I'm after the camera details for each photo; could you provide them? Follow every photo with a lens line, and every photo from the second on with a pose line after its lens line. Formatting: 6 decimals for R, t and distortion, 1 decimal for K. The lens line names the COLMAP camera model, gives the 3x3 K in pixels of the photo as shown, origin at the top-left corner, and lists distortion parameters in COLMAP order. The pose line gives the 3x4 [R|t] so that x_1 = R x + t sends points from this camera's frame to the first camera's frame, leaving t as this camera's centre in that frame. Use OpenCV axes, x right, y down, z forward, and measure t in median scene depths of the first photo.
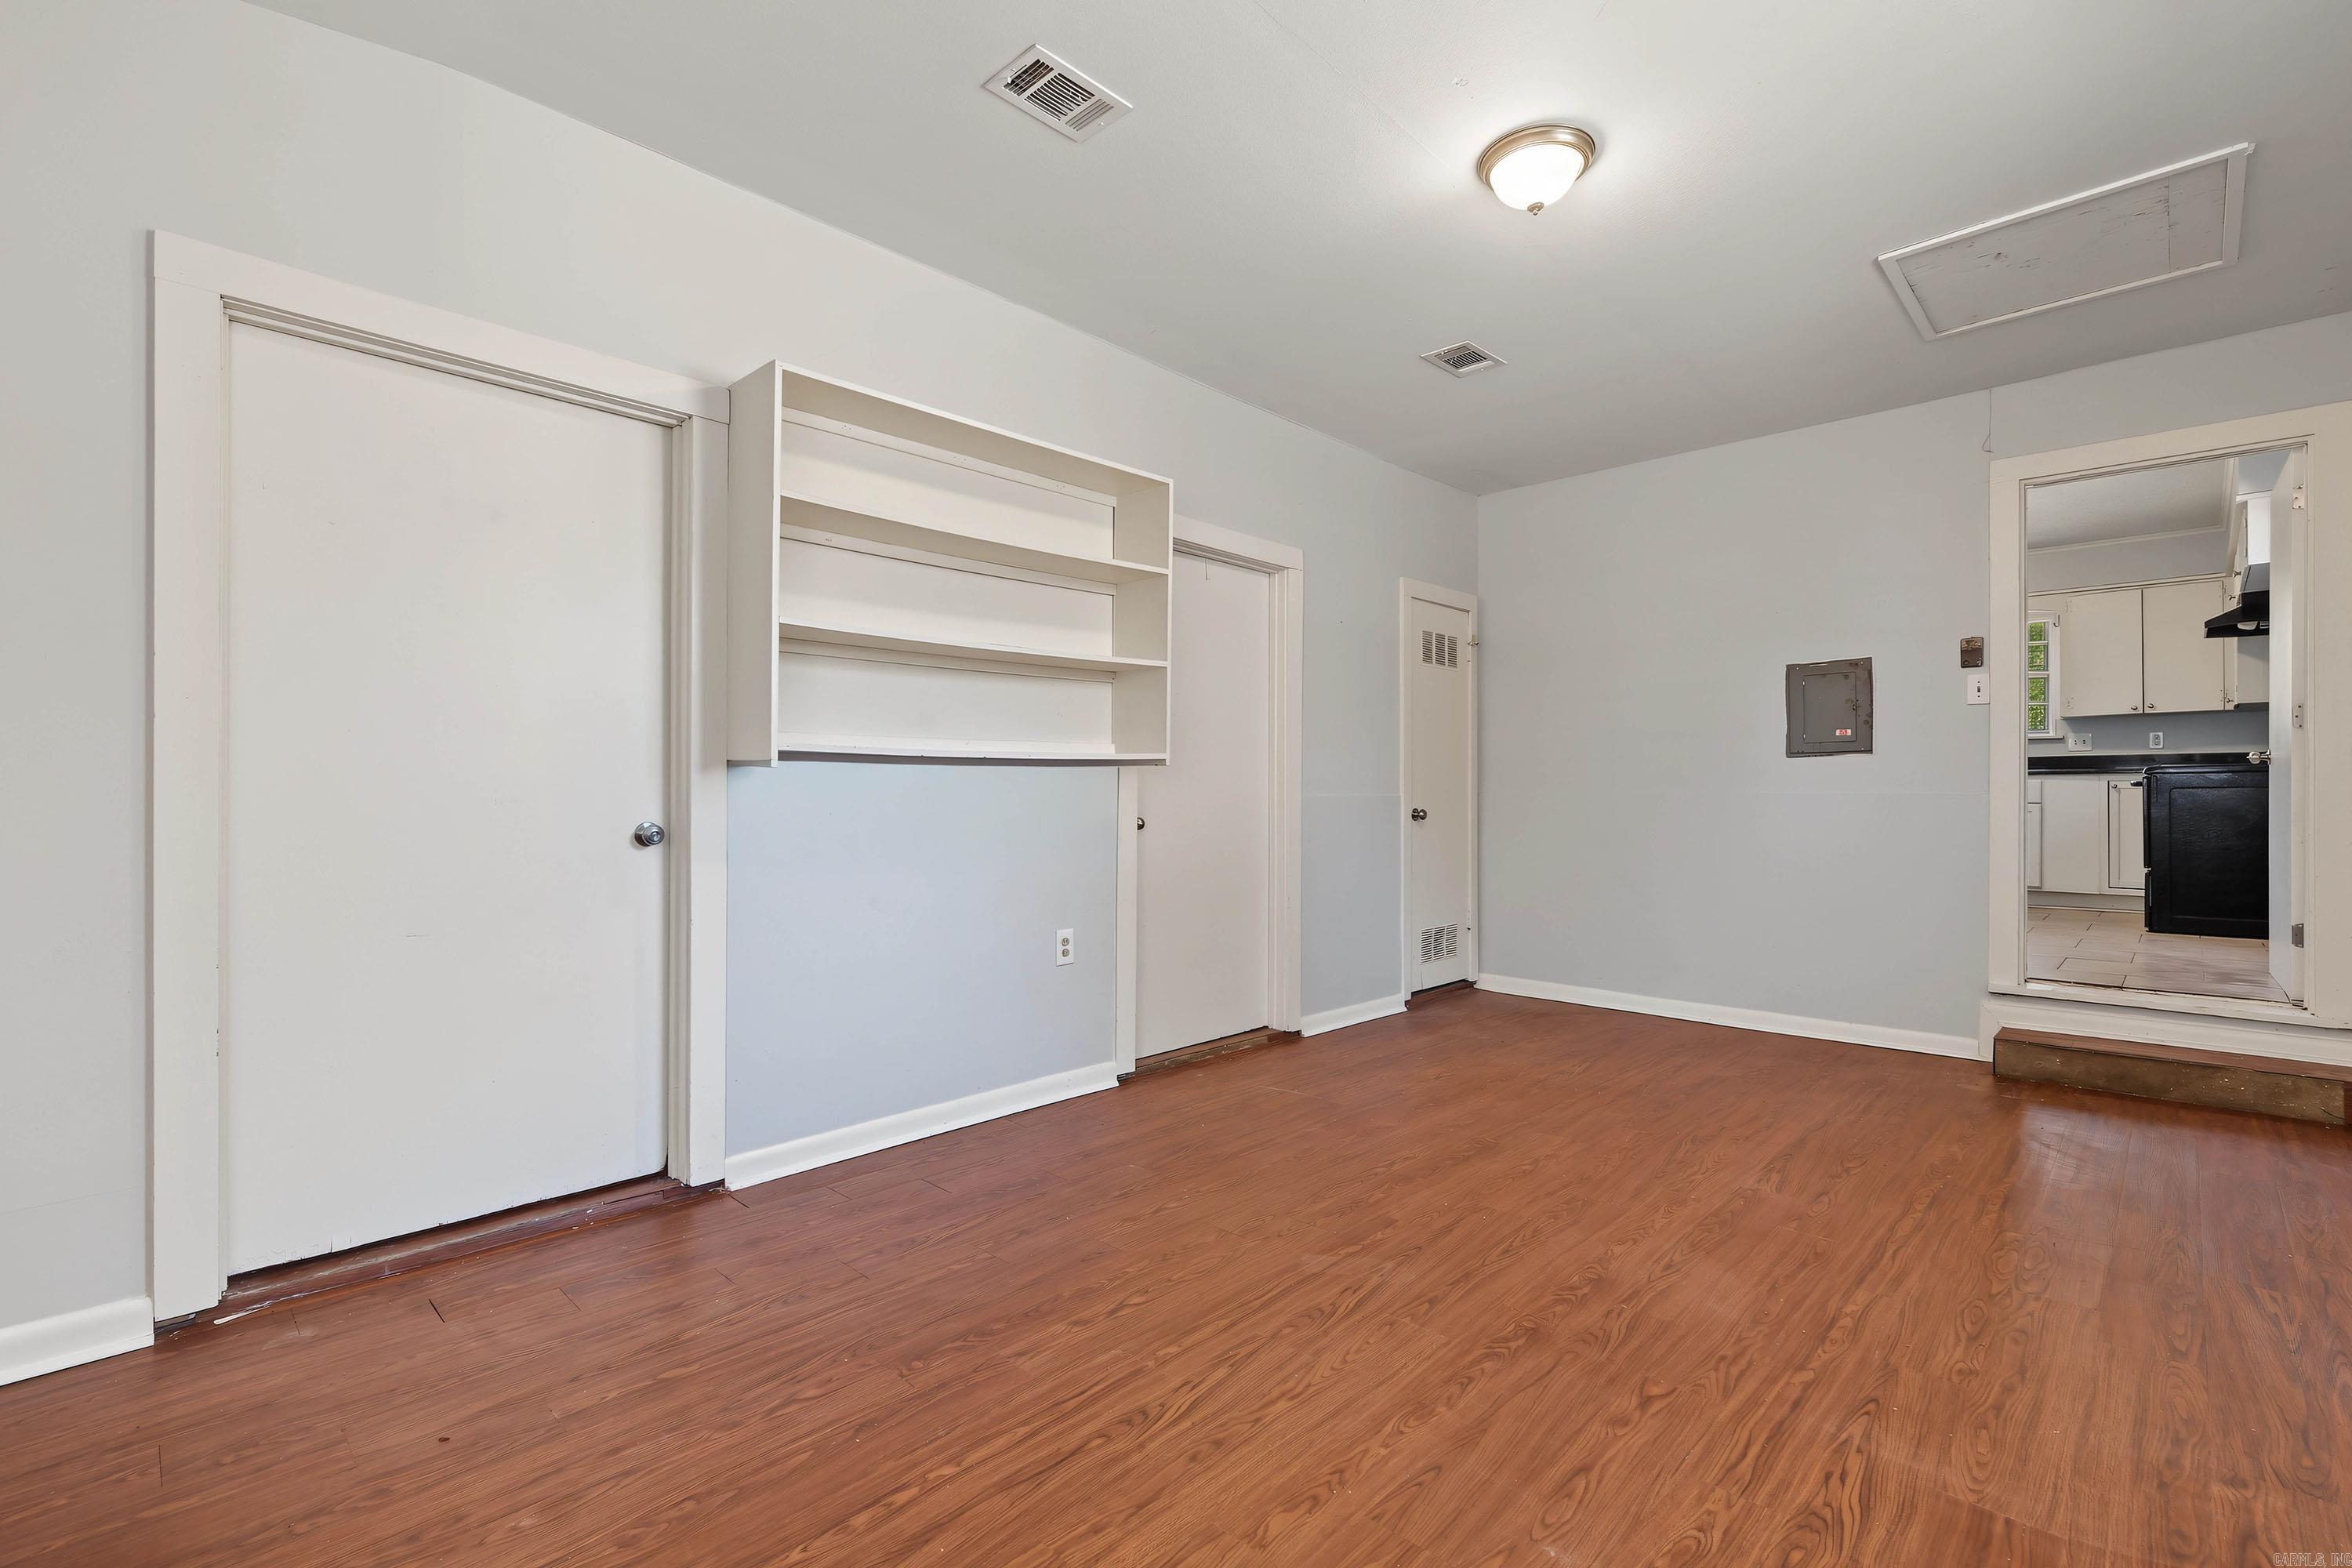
lens RADIAL K [[1033.0, 0, 1177.2], [0, 1033.0, 792.1], [0, 0, 1]] dist [-0.010974, -0.000037]
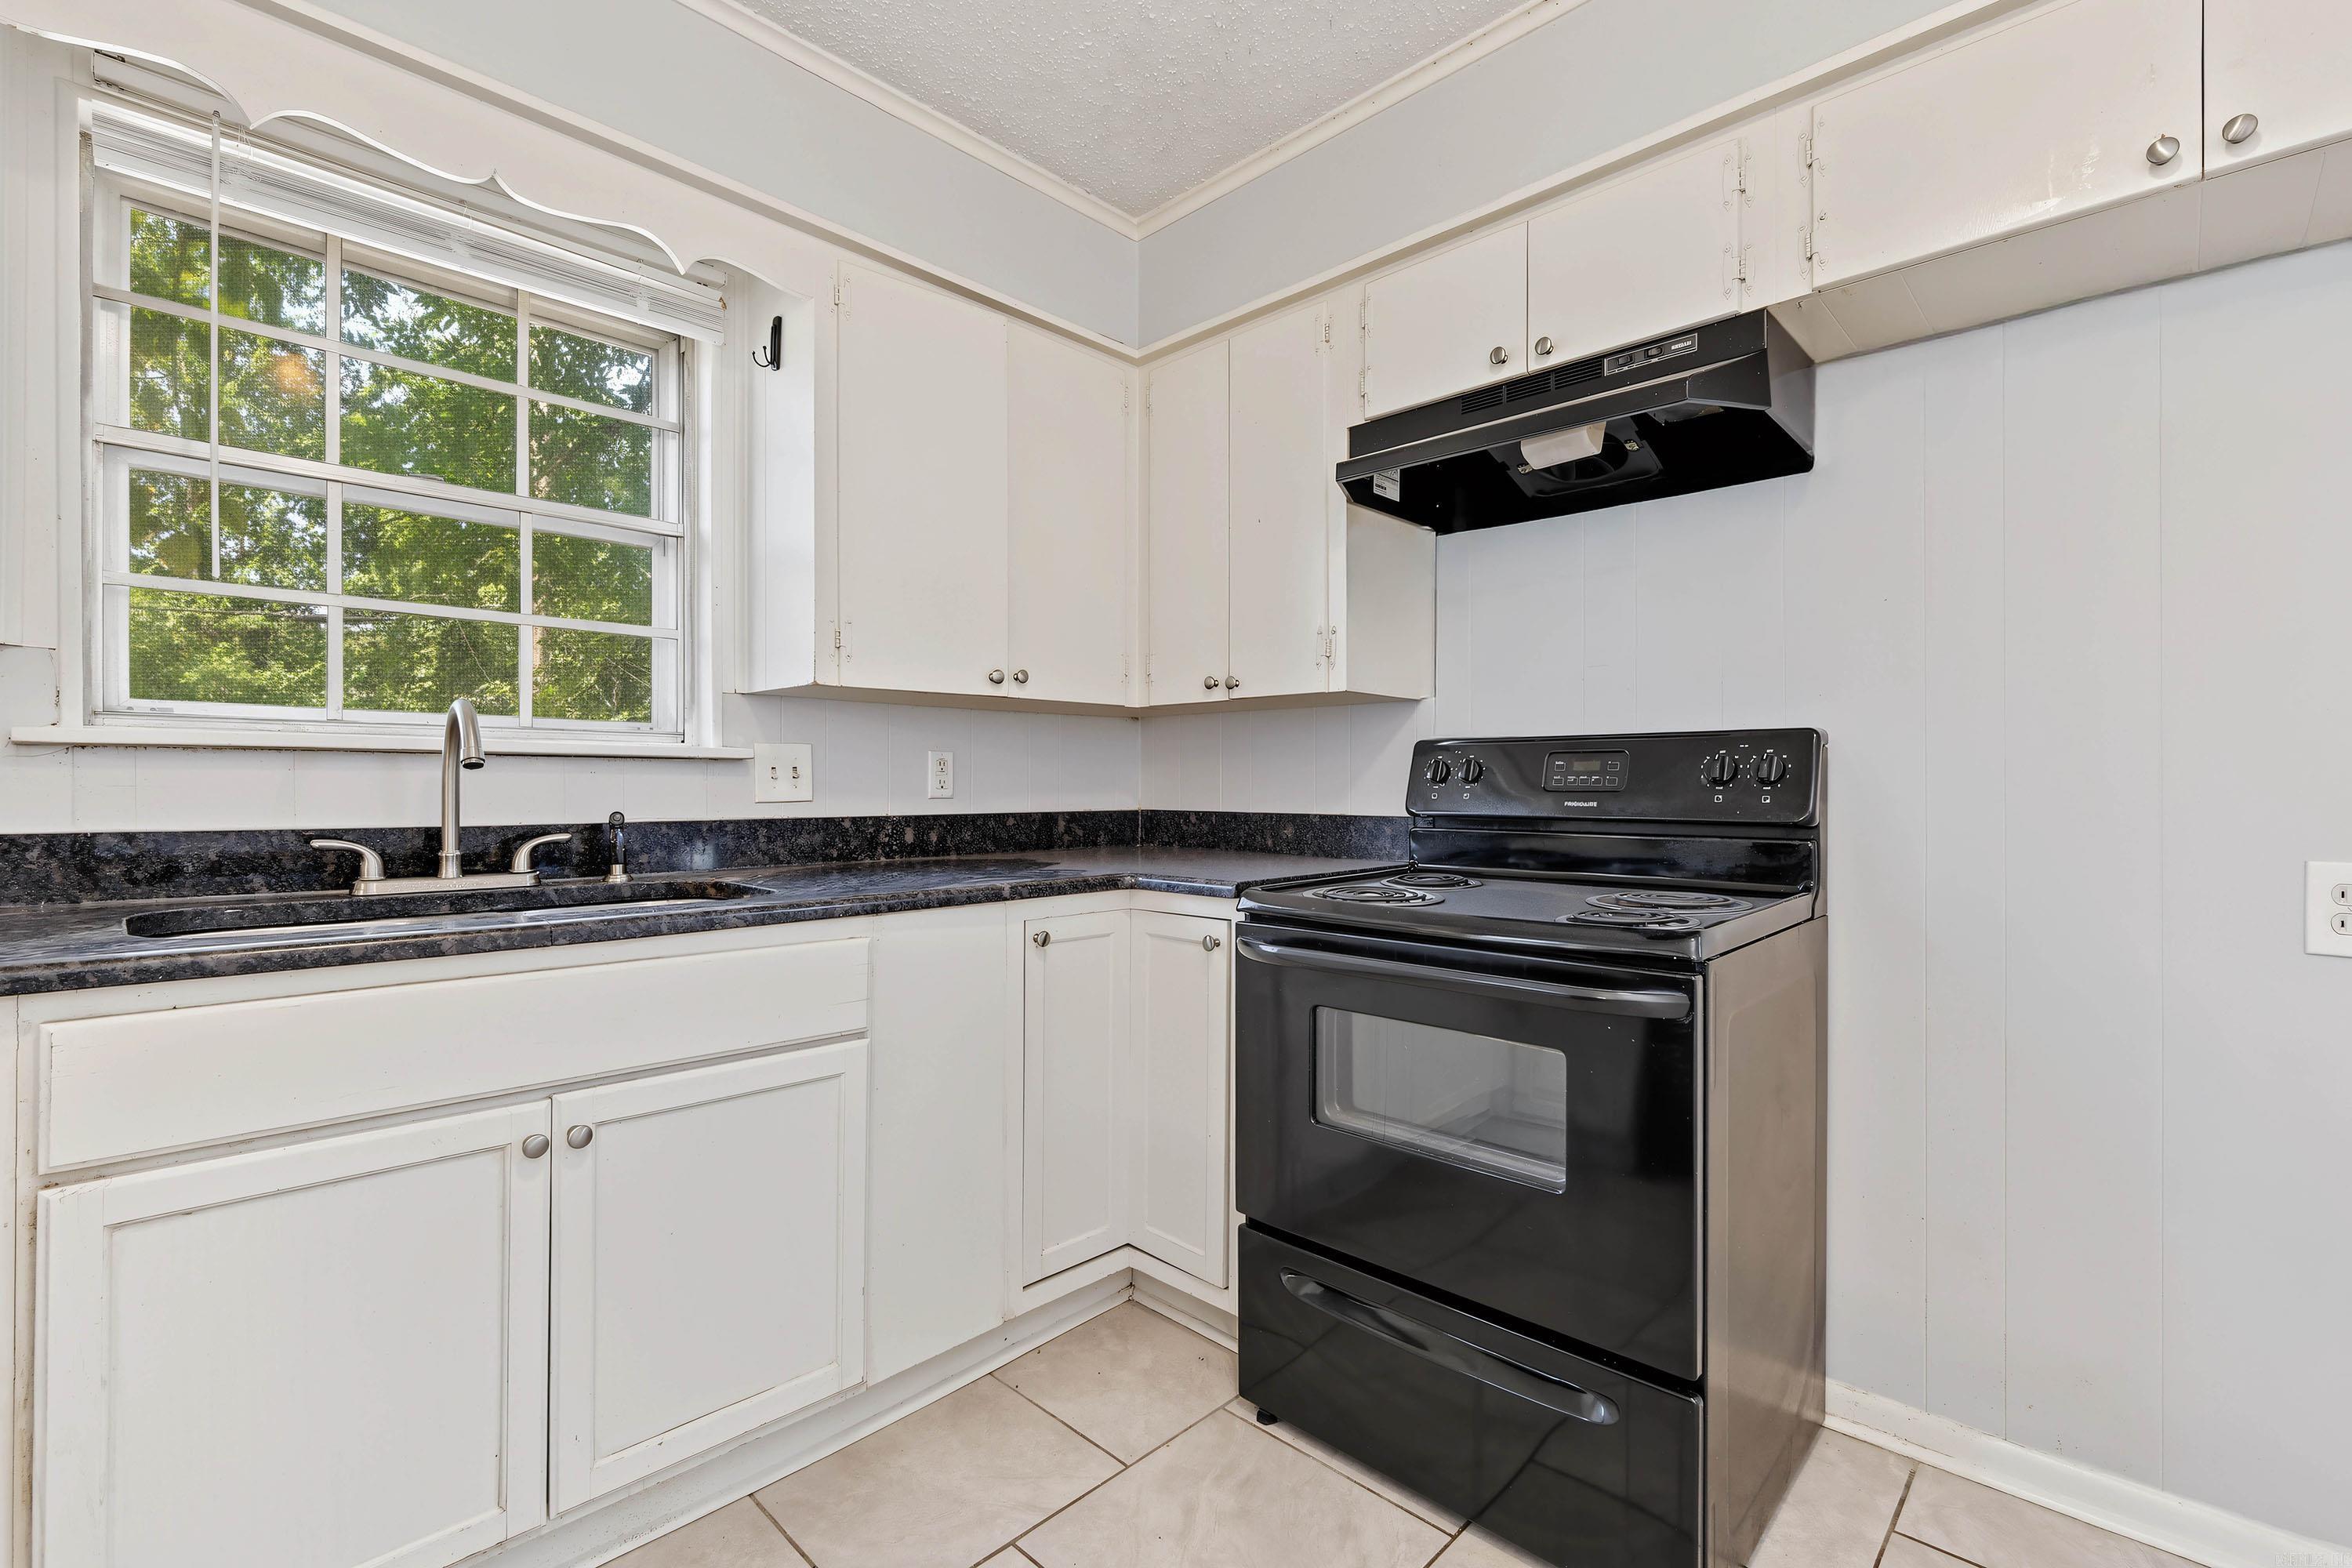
lens RADIAL K [[1033.0, 0, 1177.7], [0, 1033.0, 784.6], [0, 0, 1]] dist [-0.010974, -0.000037]
pose [[-0.013125, -0.003038, 0.999909, 0.543975], [-0.007128, 0.999970, 0.002944, -0.046294], [-0.999888, -0.007089, -0.013146, 0.871604]]
